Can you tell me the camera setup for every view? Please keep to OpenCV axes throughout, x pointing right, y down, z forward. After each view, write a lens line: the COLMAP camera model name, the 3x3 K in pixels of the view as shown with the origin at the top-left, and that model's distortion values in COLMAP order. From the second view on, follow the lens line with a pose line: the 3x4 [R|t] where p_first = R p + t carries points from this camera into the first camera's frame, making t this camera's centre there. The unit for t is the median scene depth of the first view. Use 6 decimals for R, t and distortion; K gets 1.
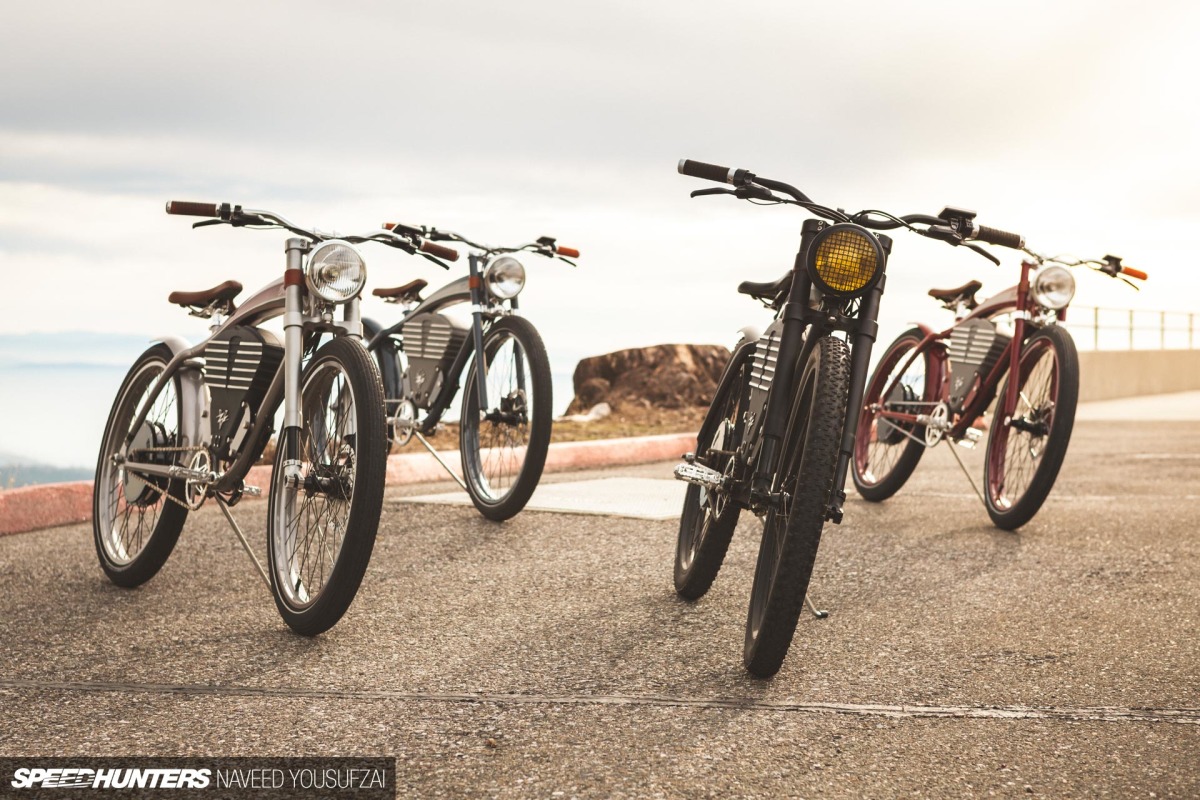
lens RADIAL K [[2039.4, 0, 600.0], [0, 2039.4, 400.0], [0, 0, 1]] dist [0.039029, -0.020569]
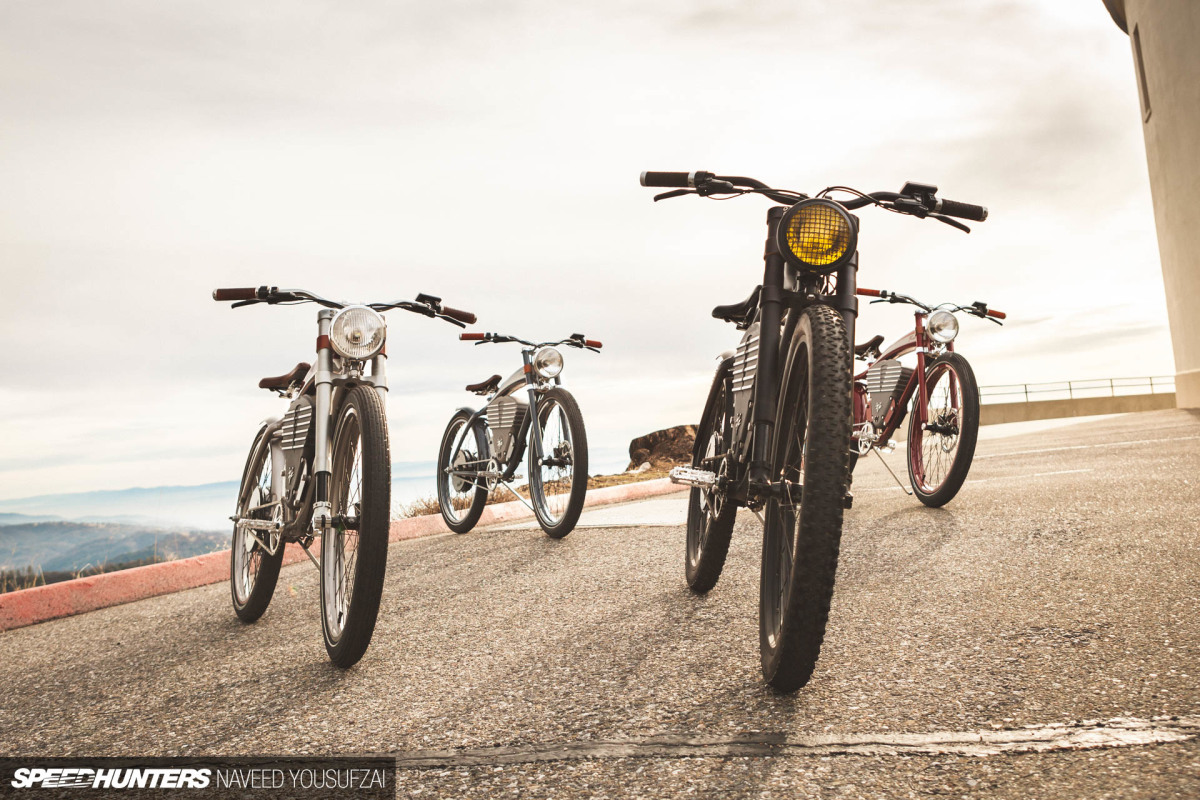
lens RADIAL K [[831.0, 0, 626.9], [0, 831.0, 378.7], [0, 0, 1]] dist [-0.005023, 0.000077]
pose [[0.993898, -0.104556, -0.035152, 0.032219], [0.099418, 0.987140, -0.125184, 0.034278], [0.047789, 0.120926, 0.991511, 0.532464]]
